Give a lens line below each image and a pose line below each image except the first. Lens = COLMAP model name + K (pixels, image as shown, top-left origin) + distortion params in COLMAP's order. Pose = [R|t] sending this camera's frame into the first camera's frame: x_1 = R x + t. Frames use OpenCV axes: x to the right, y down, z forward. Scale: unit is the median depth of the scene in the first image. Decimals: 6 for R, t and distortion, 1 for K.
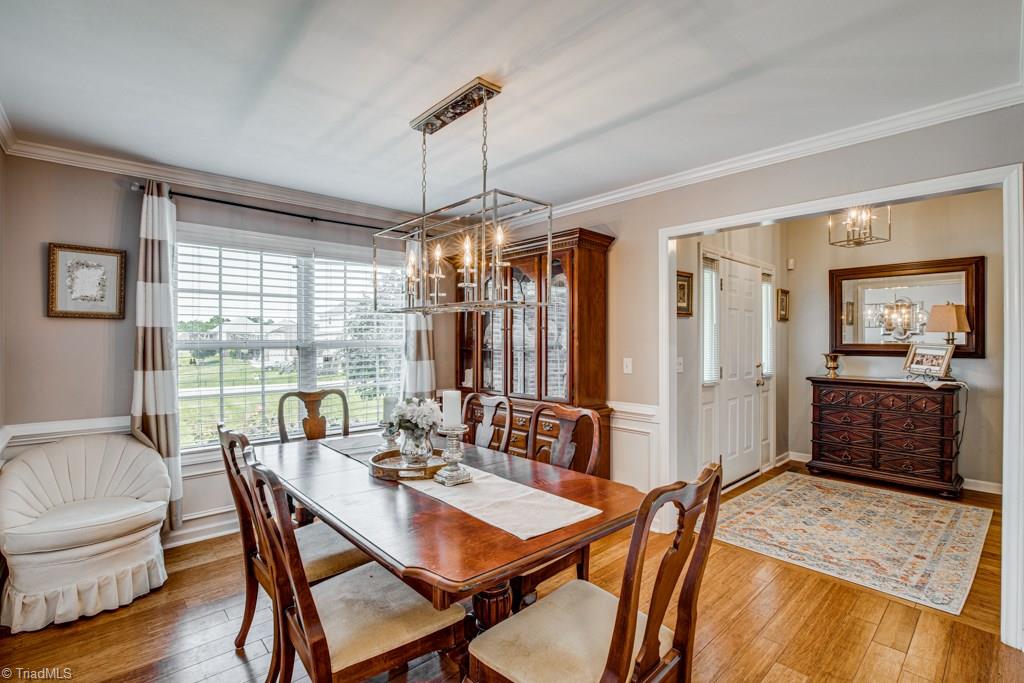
lens RADIAL K [[465.4, 0, 516.3], [0, 465.4, 342.2], [0, 0, 1]] dist [-0.002294, -0.000132]
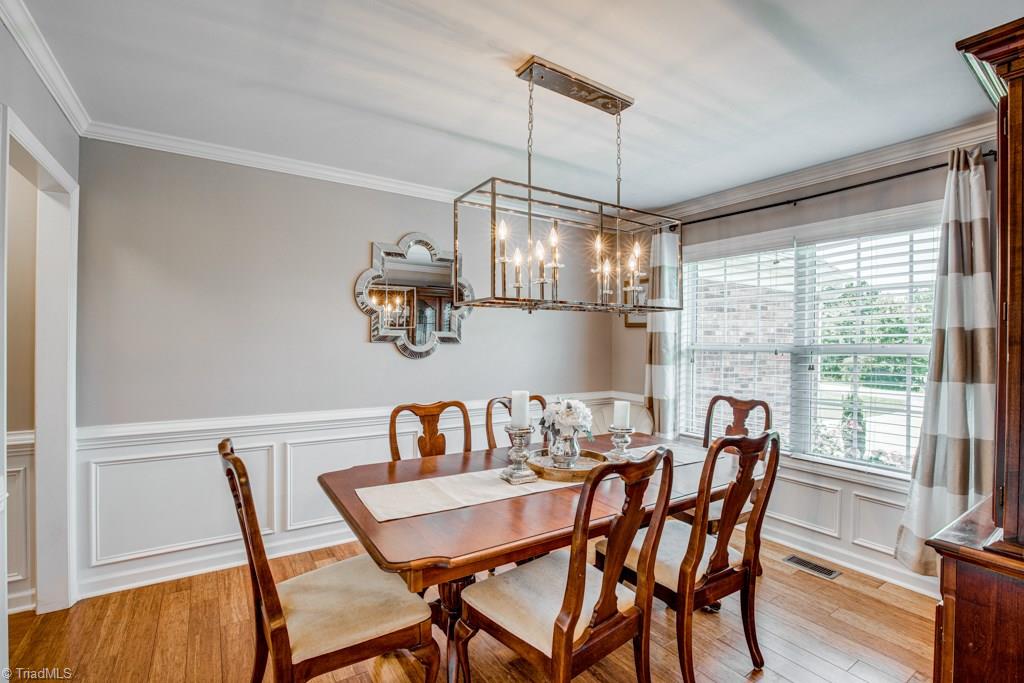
lens RADIAL K [[465.4, 0, 516.3], [0, 465.4, 342.2], [0, 0, 1]] dist [-0.002294, -0.000132]
pose [[-0.129483, 0.004112, -0.991573, 0.548588], [-0.014642, 0.999874, 0.006058, -0.005428], [0.991474, 0.015303, -0.129407, 0.705742]]
